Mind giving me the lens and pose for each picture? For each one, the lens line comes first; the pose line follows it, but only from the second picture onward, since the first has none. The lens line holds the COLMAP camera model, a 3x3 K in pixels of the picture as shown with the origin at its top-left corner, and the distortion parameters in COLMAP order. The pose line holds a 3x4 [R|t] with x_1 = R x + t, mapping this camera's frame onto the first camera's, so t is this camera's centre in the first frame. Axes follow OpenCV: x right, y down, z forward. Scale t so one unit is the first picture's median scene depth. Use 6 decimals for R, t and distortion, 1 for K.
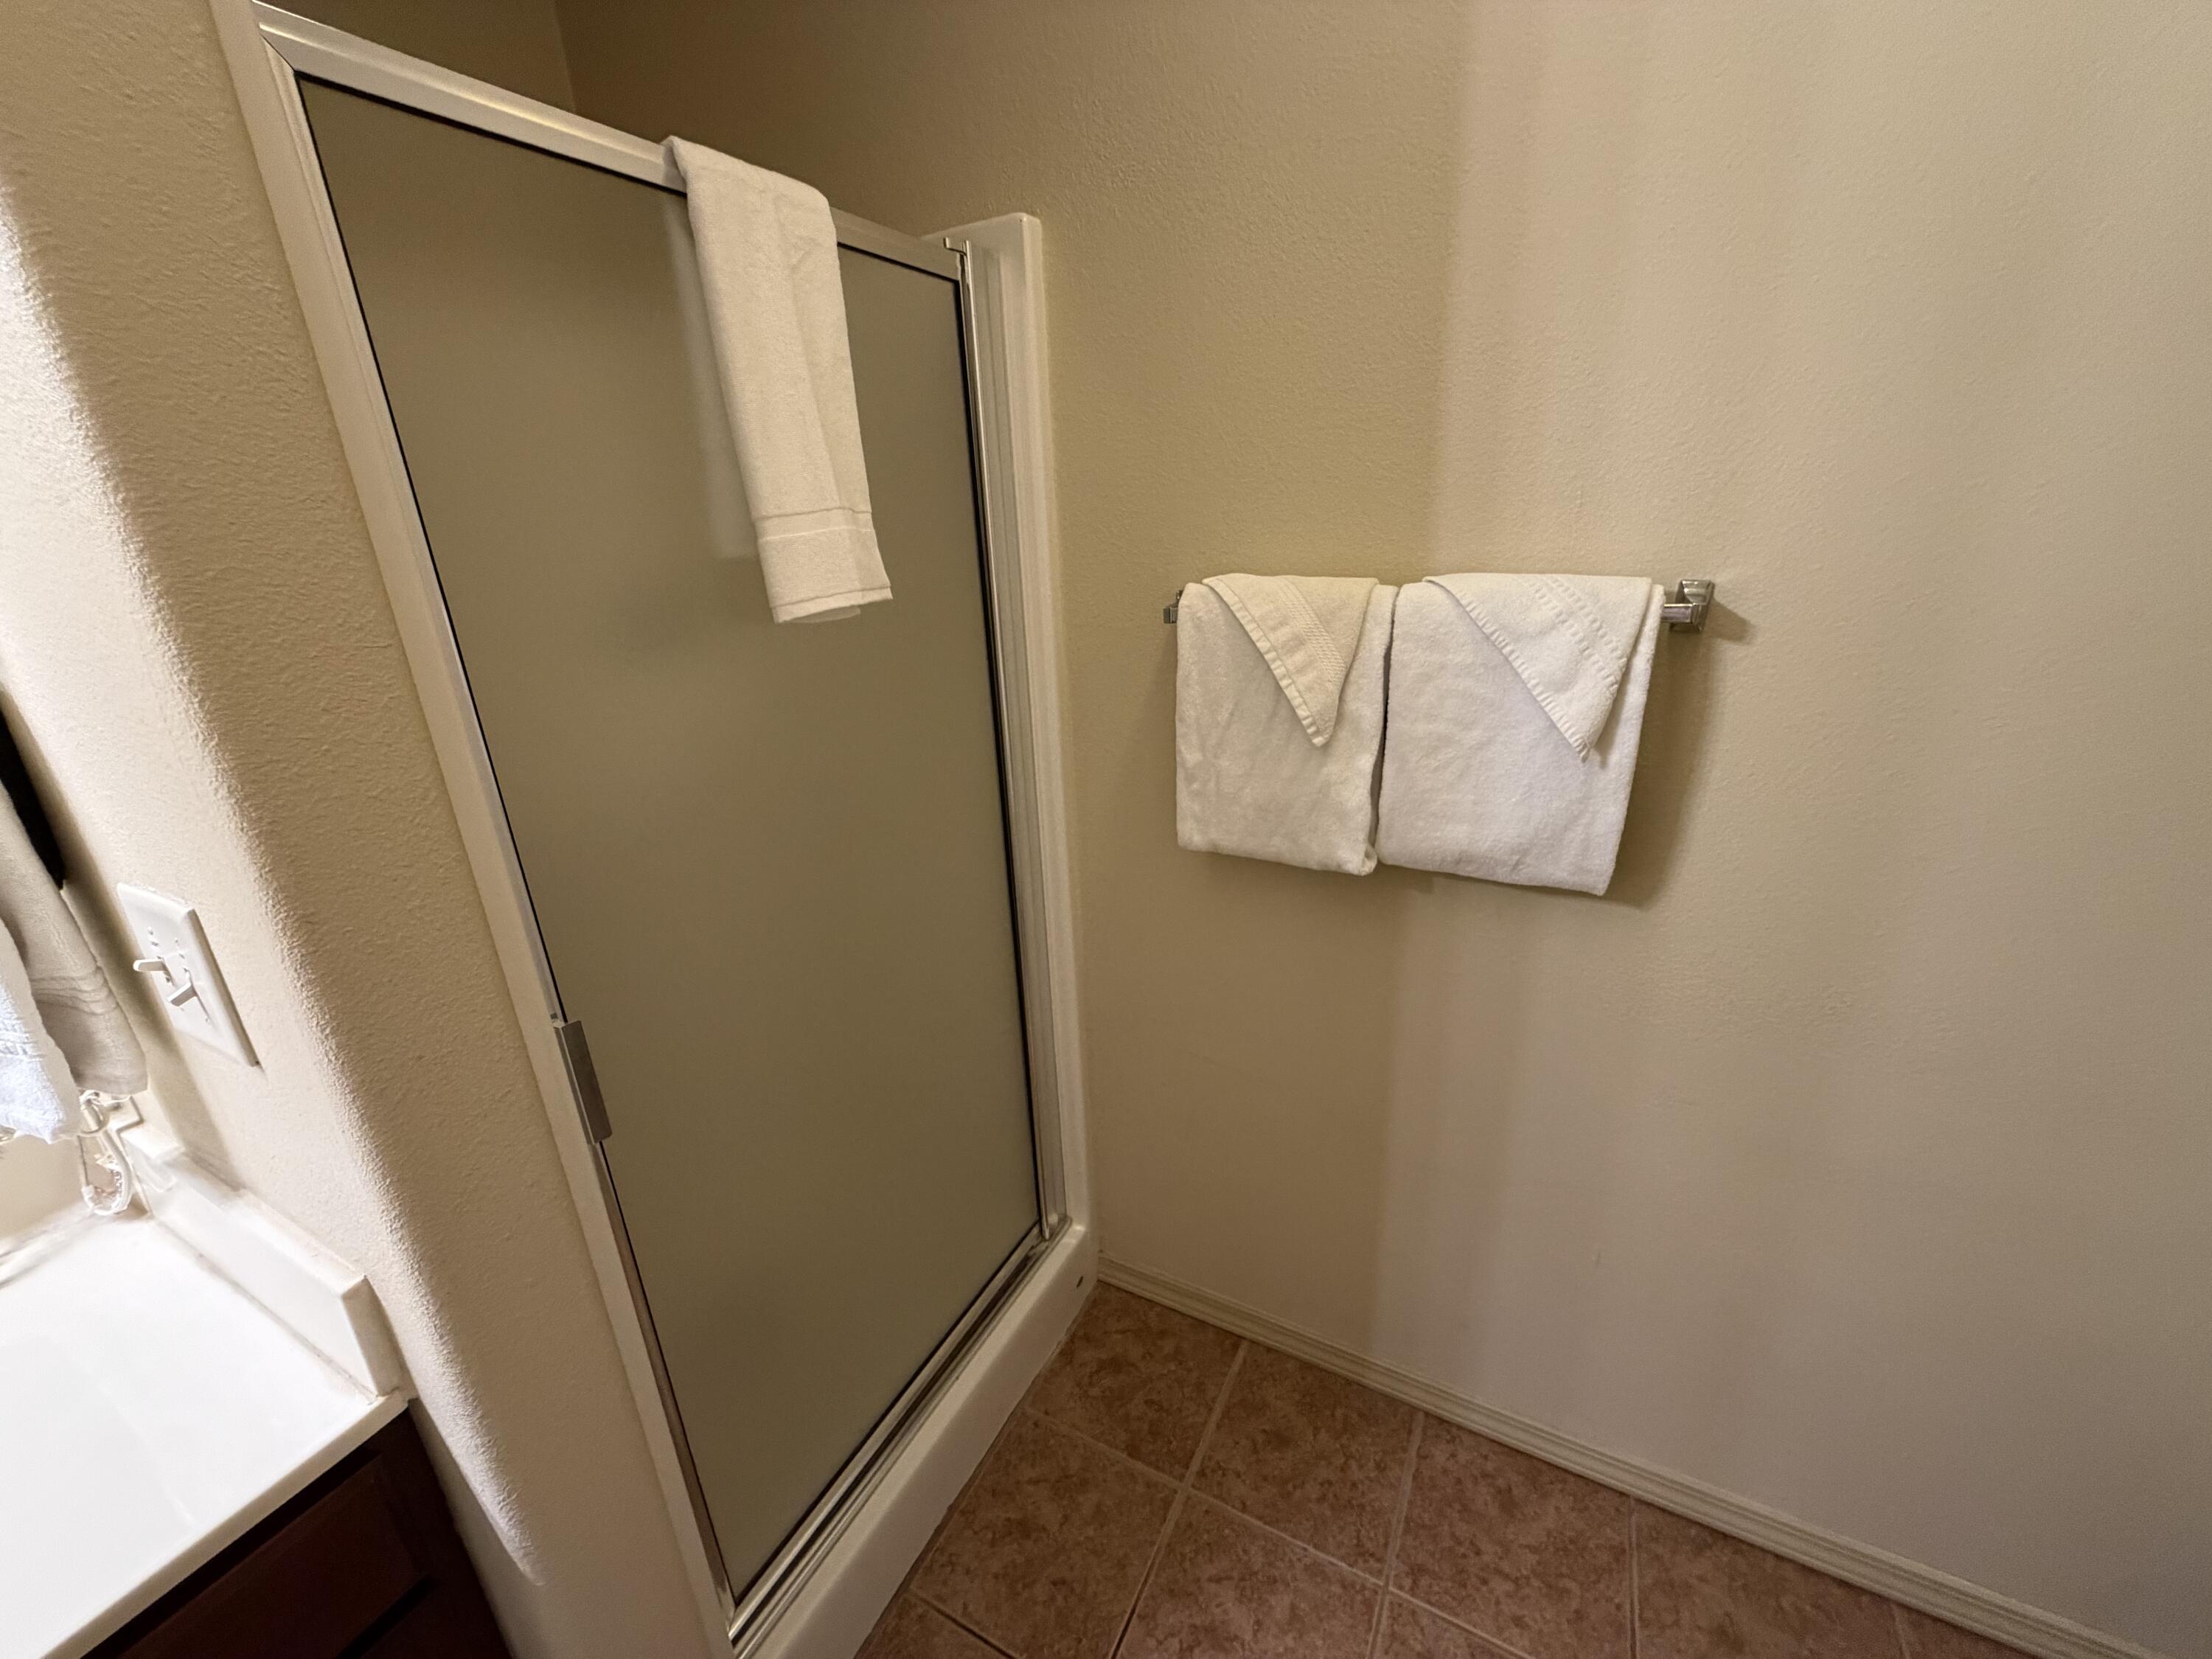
lens RADIAL K [[881.8, 0, 1099.5], [0, 881.8, 829.0], [0, 0, 1]] dist [-0.000786, -0.000624]
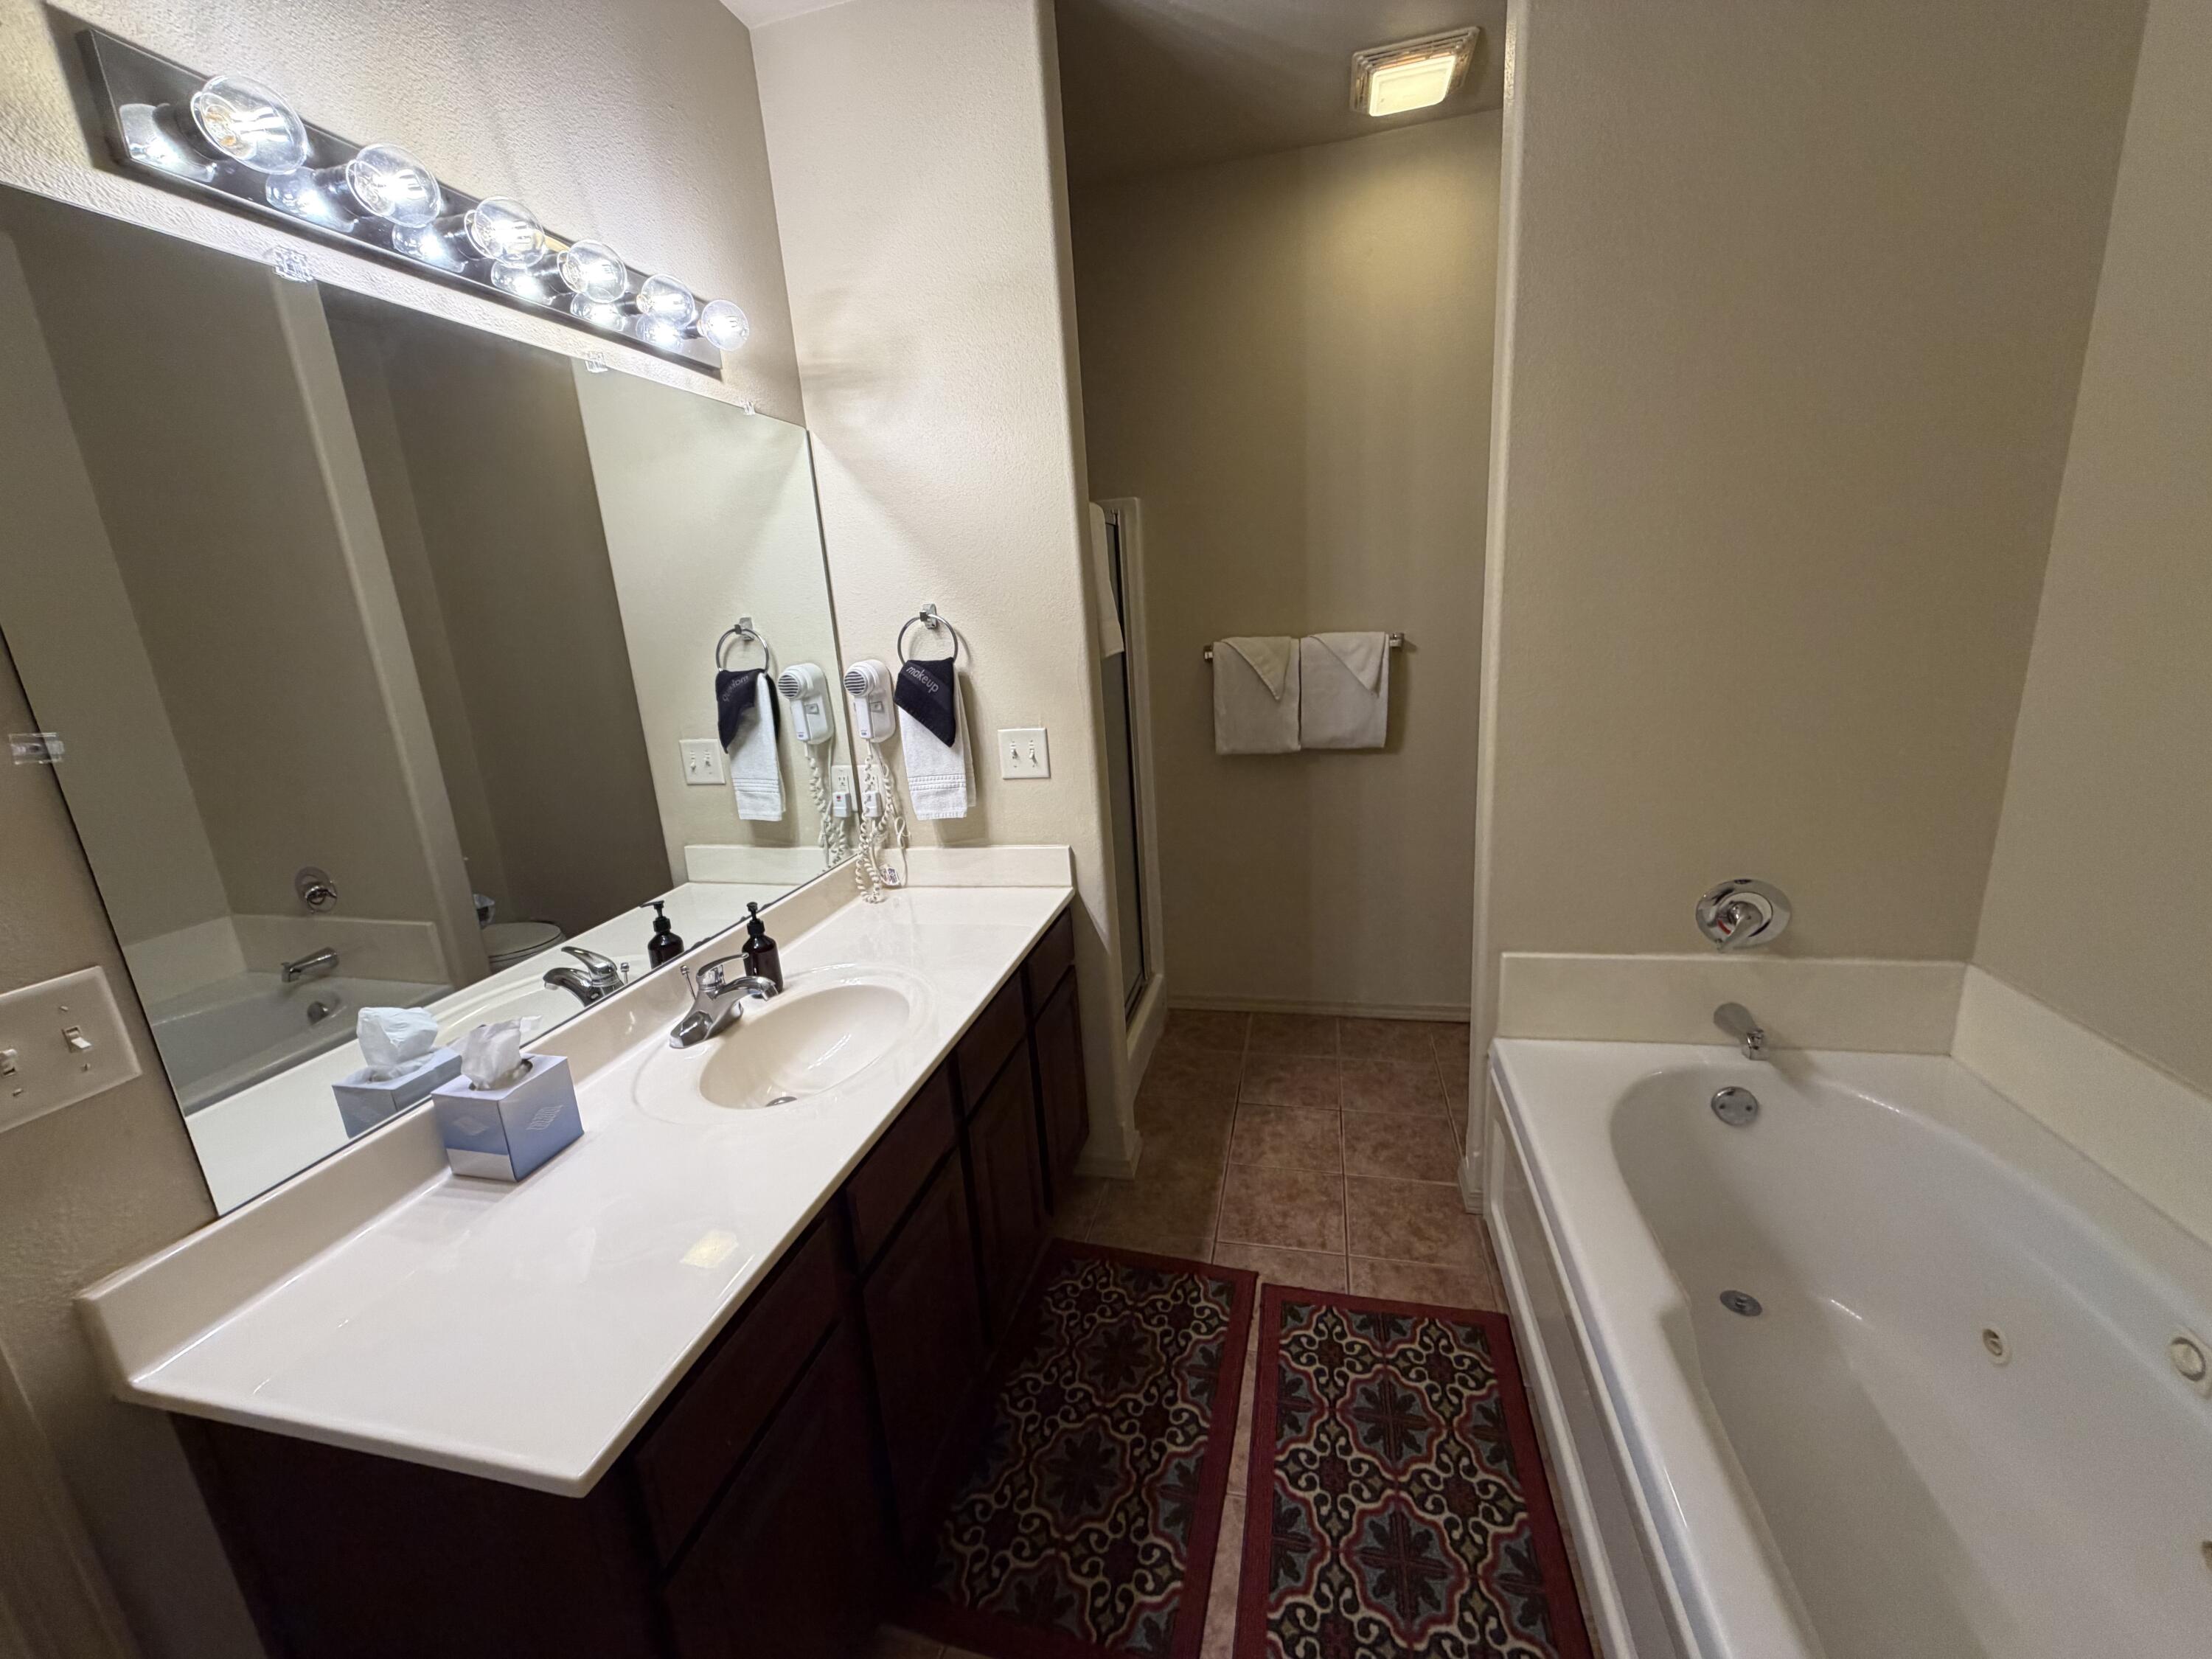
lens RADIAL K [[881.8, 0, 1109.5], [0, 881.8, 829.5], [0, 0, 1]] dist [-0.000786, -0.000624]
pose [[0.964878, -0.084591, 0.248708, -0.904240], [0.107328, 0.991056, -0.079306, 0.433548], [-0.239775, 0.103214, 0.965326, -1.339292]]
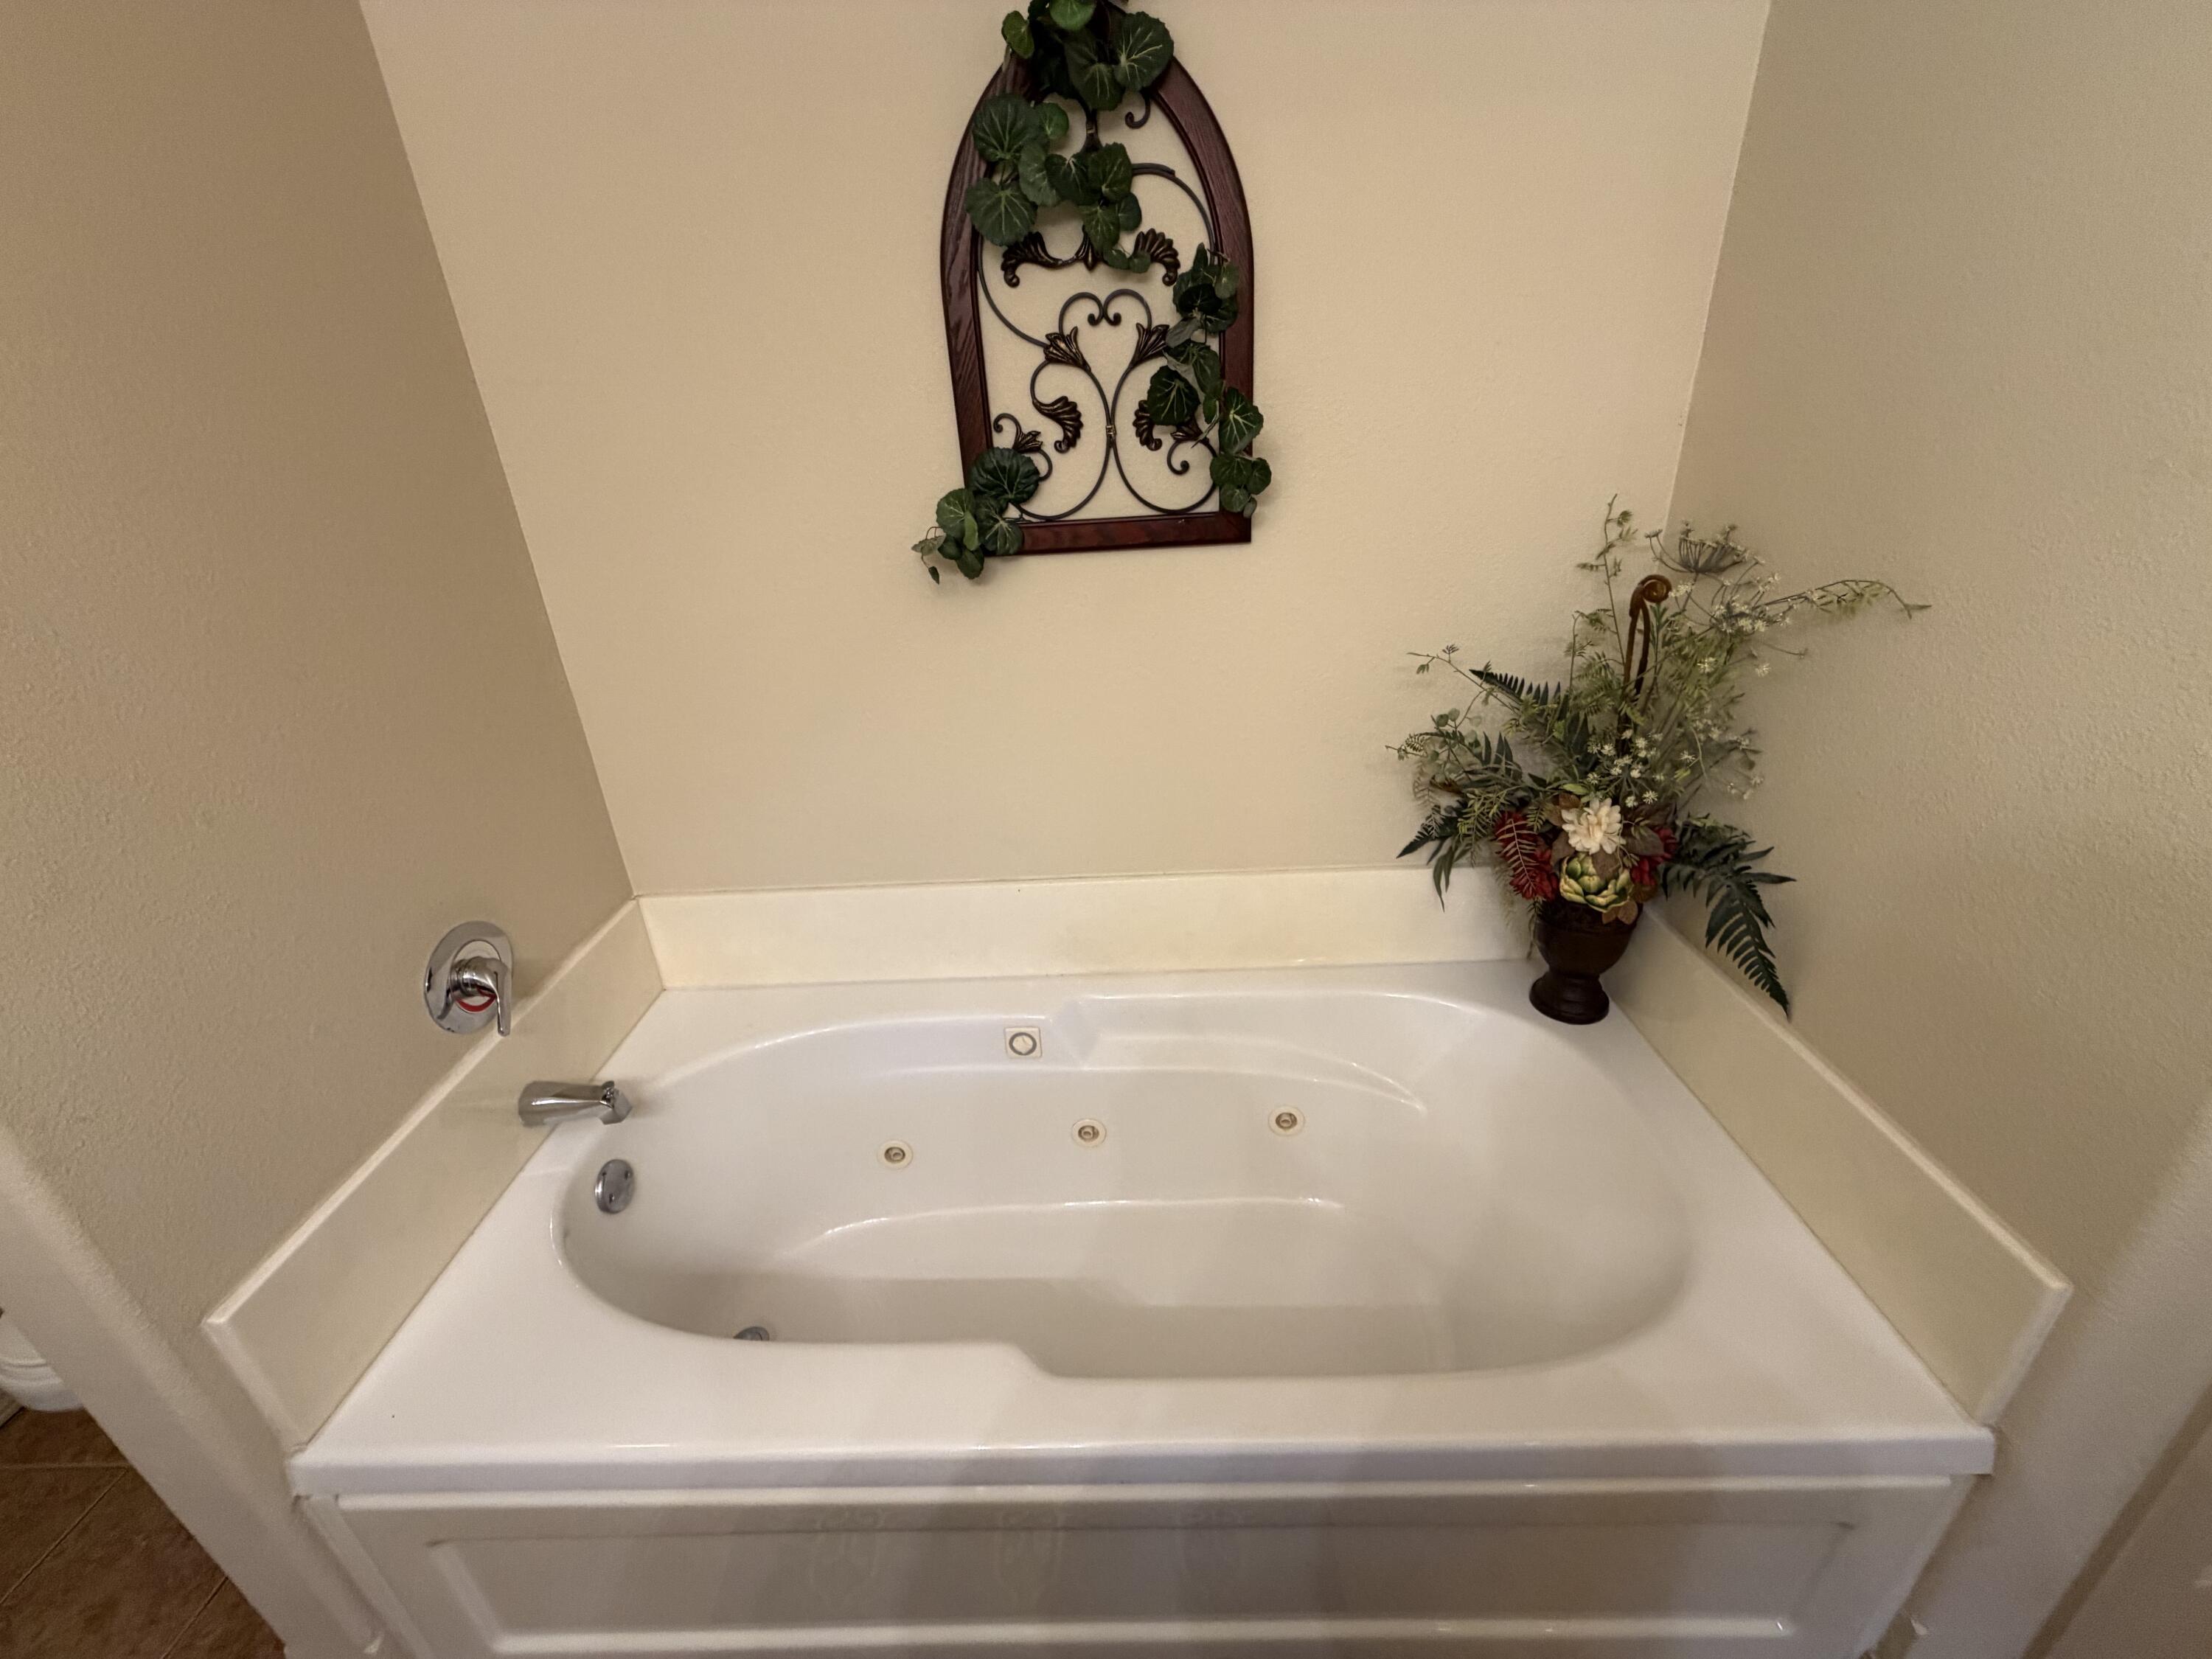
lens RADIAL K [[881.8, 0, 1104.3], [0, 881.8, 829.1], [0, 0, 1]] dist [-0.000786, -0.000624]
pose [[-0.464372, -0.299272, 0.833543, -0.605626], [0.350073, 0.802502, 0.483155, 0.164862], [-0.813515, 0.516165, -0.267892, -0.429156]]
